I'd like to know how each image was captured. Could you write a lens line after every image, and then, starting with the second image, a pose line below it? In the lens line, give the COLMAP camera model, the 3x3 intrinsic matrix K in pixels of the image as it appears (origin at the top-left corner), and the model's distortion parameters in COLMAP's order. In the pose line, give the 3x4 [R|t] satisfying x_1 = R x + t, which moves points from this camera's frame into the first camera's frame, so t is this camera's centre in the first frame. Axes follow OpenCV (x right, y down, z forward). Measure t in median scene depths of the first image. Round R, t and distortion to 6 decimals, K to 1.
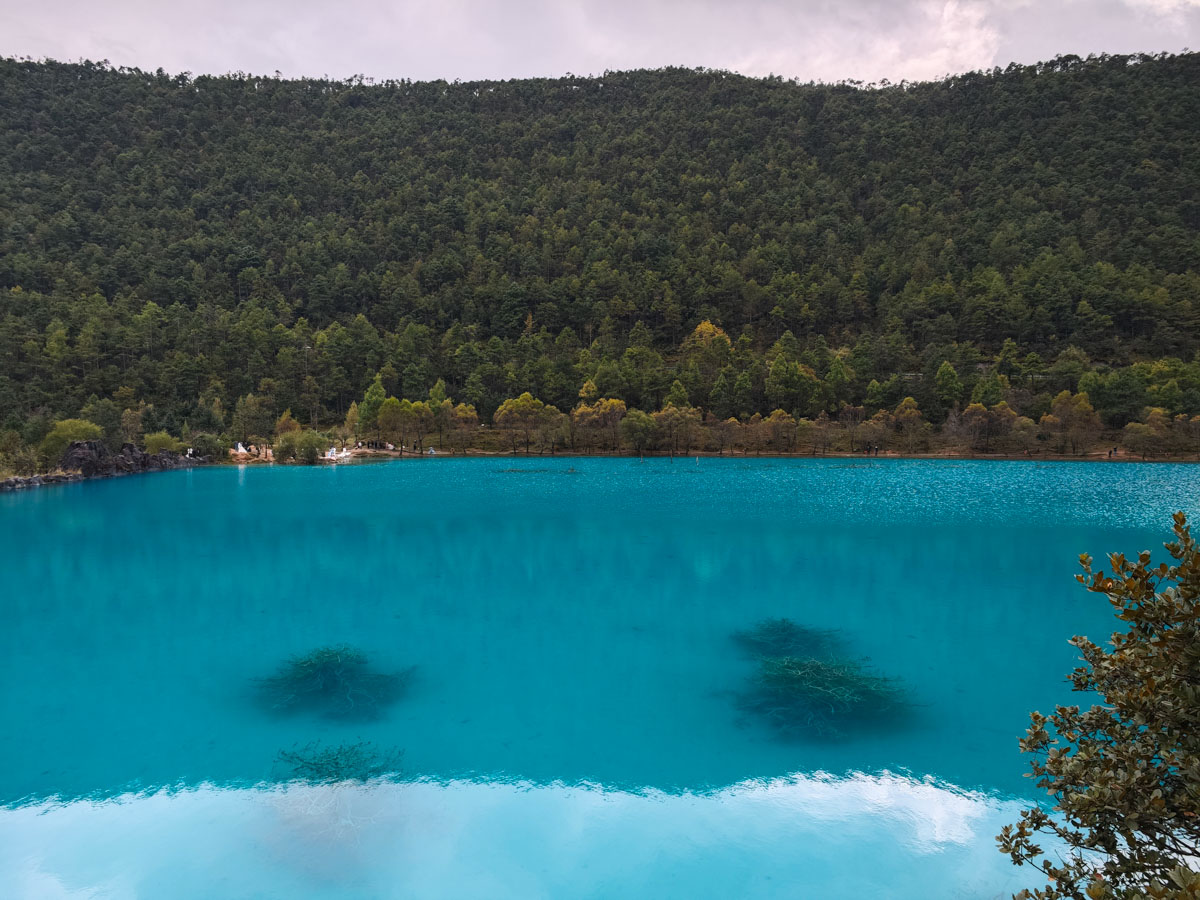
lens RADIAL K [[820.1, 0, 598.2], [0, 820.1, 441.3], [0, 0, 1]] dist [0.011820, 0.009212]
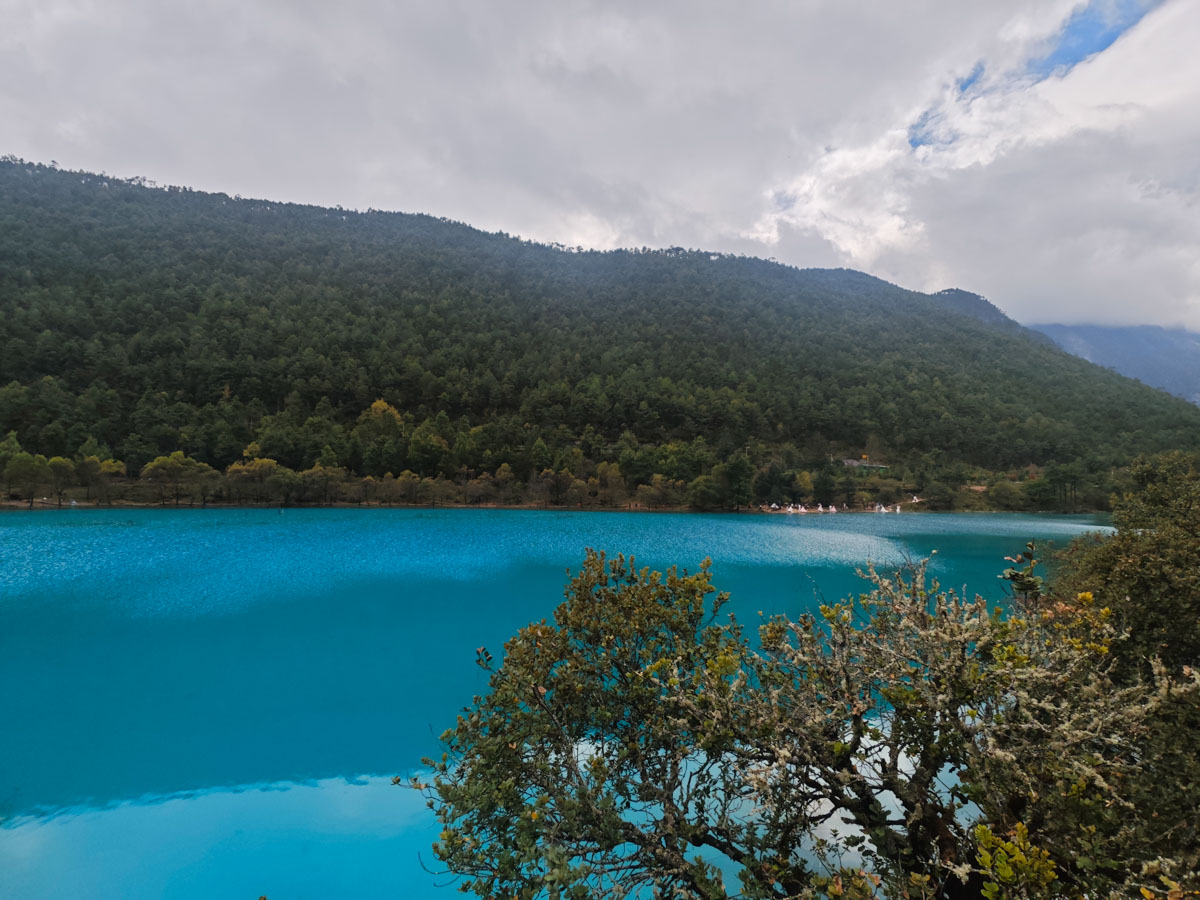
lens RADIAL K [[603.0, 0, 595.0], [0, 603.0, 446.4], [0, 0, 1]] dist [0.005475, 0.000077]
pose [[0.944901, 0.032667, 0.325723, 0.132476], [-0.007938, 0.997002, -0.076962, -0.004133], [-0.327261, 0.070136, 0.942328, 0.006401]]
